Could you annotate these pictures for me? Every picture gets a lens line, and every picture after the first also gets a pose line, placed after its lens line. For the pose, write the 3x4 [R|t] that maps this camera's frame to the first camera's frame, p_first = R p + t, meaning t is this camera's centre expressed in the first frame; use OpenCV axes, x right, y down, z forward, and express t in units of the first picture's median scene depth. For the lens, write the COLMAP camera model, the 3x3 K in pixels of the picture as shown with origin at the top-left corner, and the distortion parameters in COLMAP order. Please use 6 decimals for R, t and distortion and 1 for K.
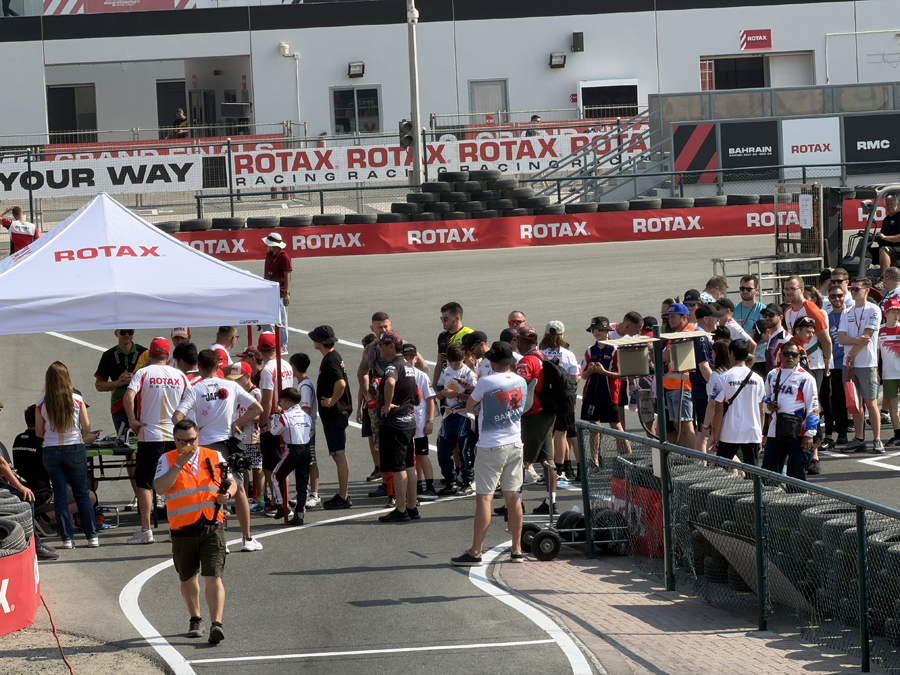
lens RADIAL K [[5741.3, 0, 450.8], [0, 5741.3, 336.7], [0, 0, 1]] dist [0.922530, 0.000000]
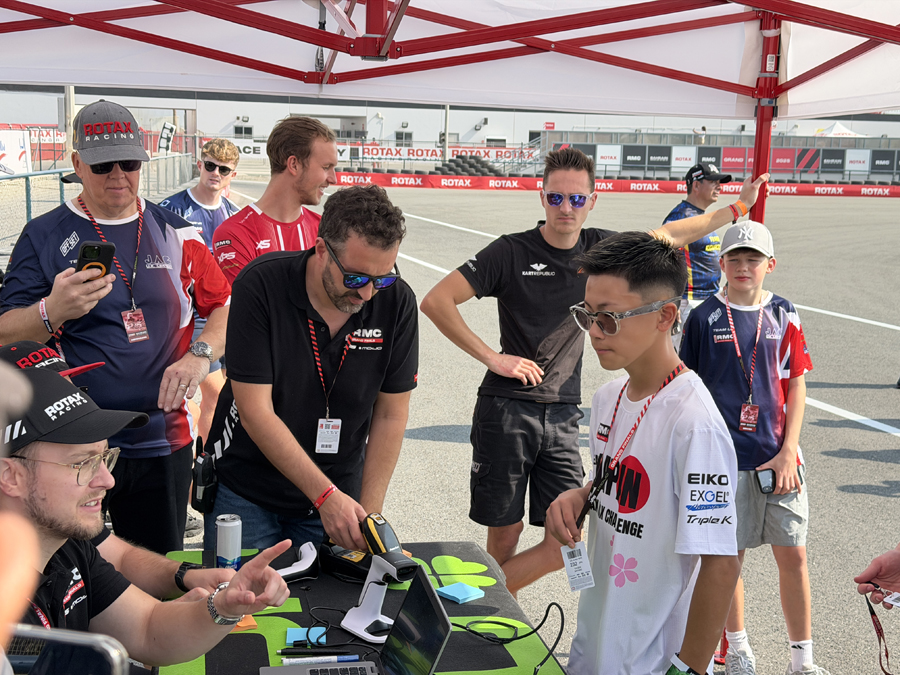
lens RADIAL K [[1233.1, 0, 452.7], [0, 1233.1, 341.4], [0, 0, 1]] dist [0.092646, 0.000000]
pose [[0.995826, 0.063968, 0.065100, -0.030228], [-0.069663, 0.993562, 0.089342, 0.001532], [-0.058966, -0.093504, 0.993871, 0.488085]]
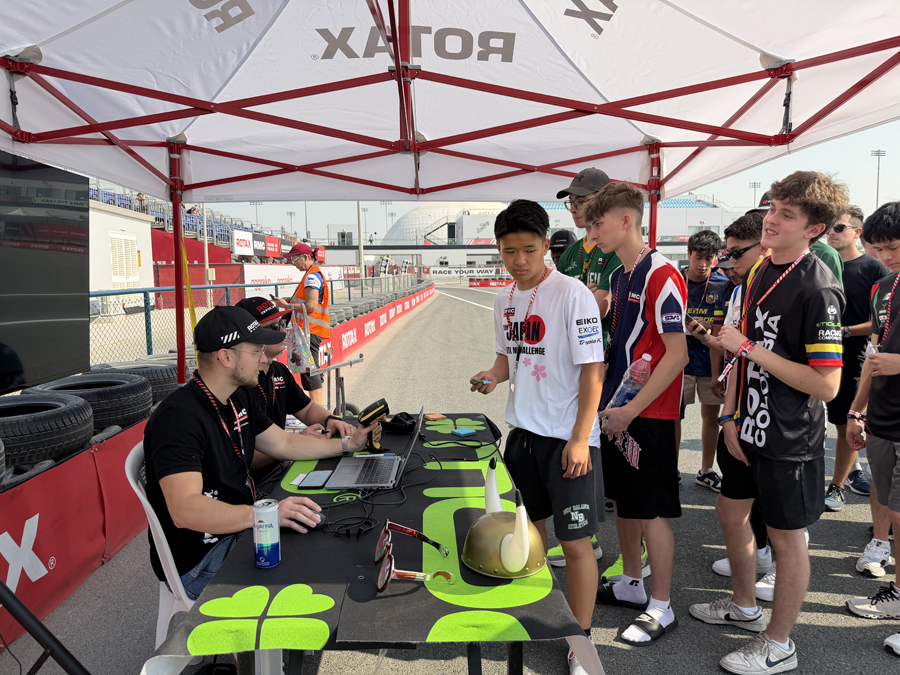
lens RADIAL K [[623.6, 0, 457.3], [0, 623.6, 343.2], [0, 0, 1]] dist [0.047595, -0.057563]
pose [[0.994893, 0.042986, -0.091329, -0.026064], [-0.037935, 0.997690, 0.056348, 0.004225], [0.093541, -0.052595, 0.994225, 0.488510]]
